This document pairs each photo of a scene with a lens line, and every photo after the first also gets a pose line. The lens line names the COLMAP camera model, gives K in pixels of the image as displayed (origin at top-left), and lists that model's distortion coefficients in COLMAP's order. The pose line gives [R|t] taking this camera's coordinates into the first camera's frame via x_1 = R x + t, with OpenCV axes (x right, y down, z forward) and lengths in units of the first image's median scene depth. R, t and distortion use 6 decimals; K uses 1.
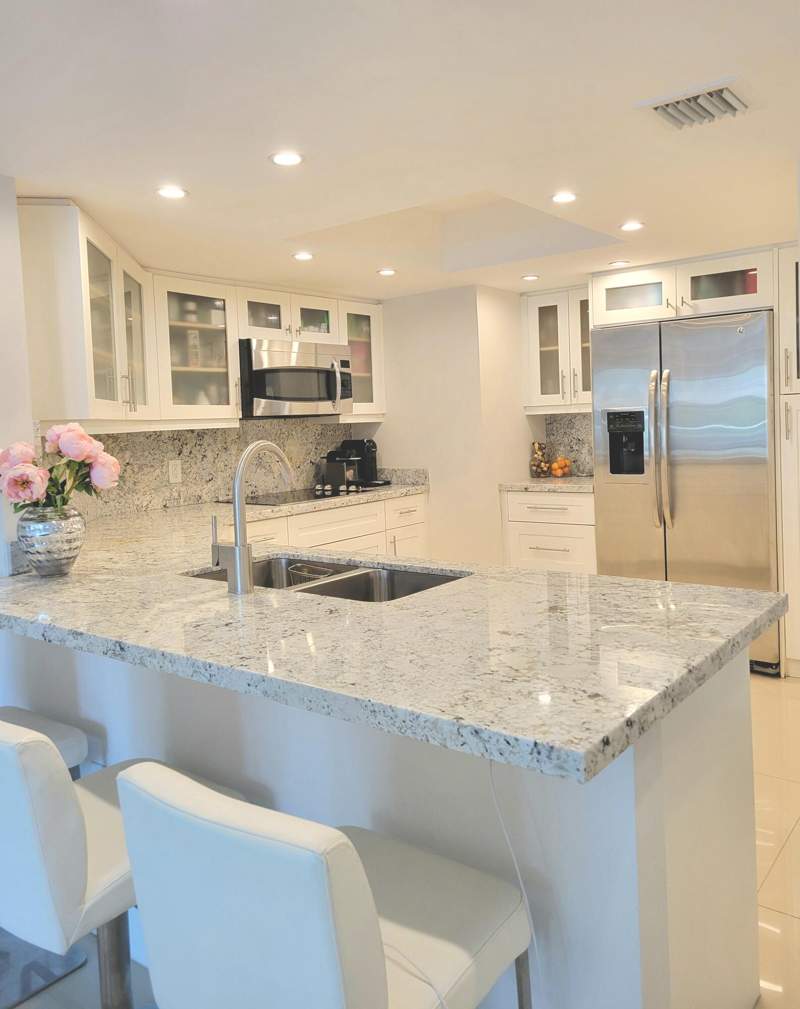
lens RADIAL K [[802.5, 0, 399.1], [0, 802.5, 465.3], [0, 0, 1]] dist [0.045498, 0.000899]
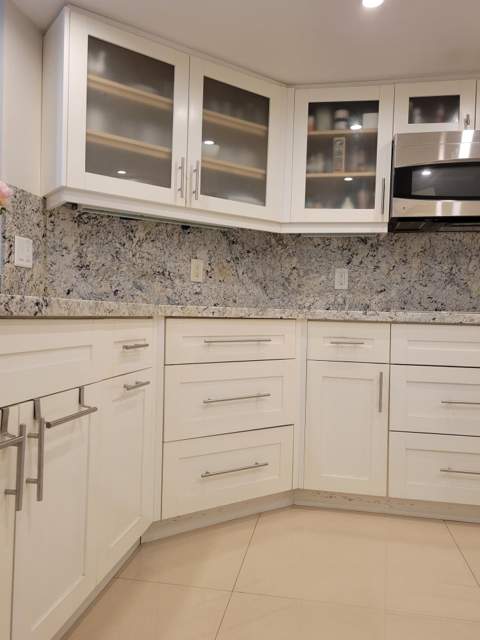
lens RADIAL K [[513.2, 0, 242.4], [0, 513.2, 319.6], [0, 0, 1]] dist [0.035966, -0.001711]
pose [[0.466597, 0.062971, -0.882225, 0.266441], [-0.099218, 0.994893, 0.018538, 0.061321], [0.878887, 0.078883, 0.470462, 0.554989]]
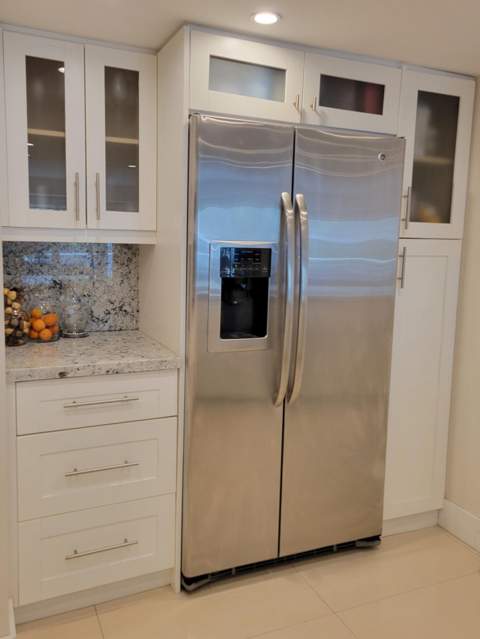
lens RADIAL K [[553.3, 0, 239.6], [0, 553.3, 309.2], [0, 0, 1]] dist [0.012466, 0.003042]
pose [[0.454727, -0.058218, 0.888726, -0.141643], [0.009882, 0.998130, 0.060329, -0.042127], [-0.890576, -0.018651, 0.454452, 0.777650]]
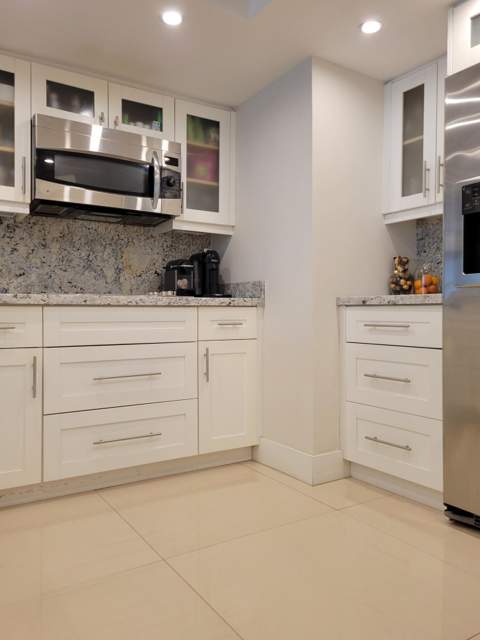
lens RADIAL K [[501.3, 0, 238.0], [0, 501.3, 316.7], [0, 0, 1]] dist [0.034353, -0.001777]
pose [[0.941672, 0.048001, -0.333092, 0.227452], [-0.062156, 0.997554, -0.031964, 0.074501], [0.330743, 0.050803, 0.942352, 0.523303]]
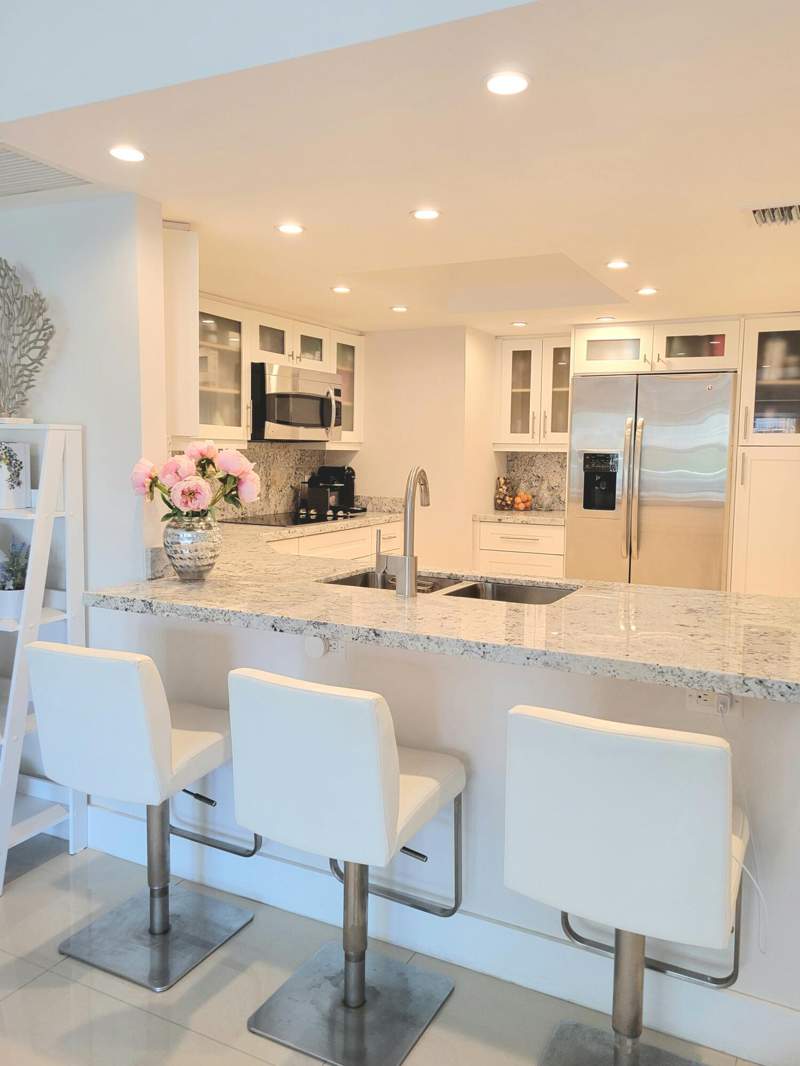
lens RADIAL K [[835.0, 0, 396.6], [0, 835.0, 527.6], [0, 0, 1]] dist [0.034353, -0.001777]
pose [[0.981408, 0.035702, 0.188582, -0.205276], [-0.042507, 0.998578, 0.032163, 0.009940], [-0.187165, -0.039581, 0.981531, -0.080329]]
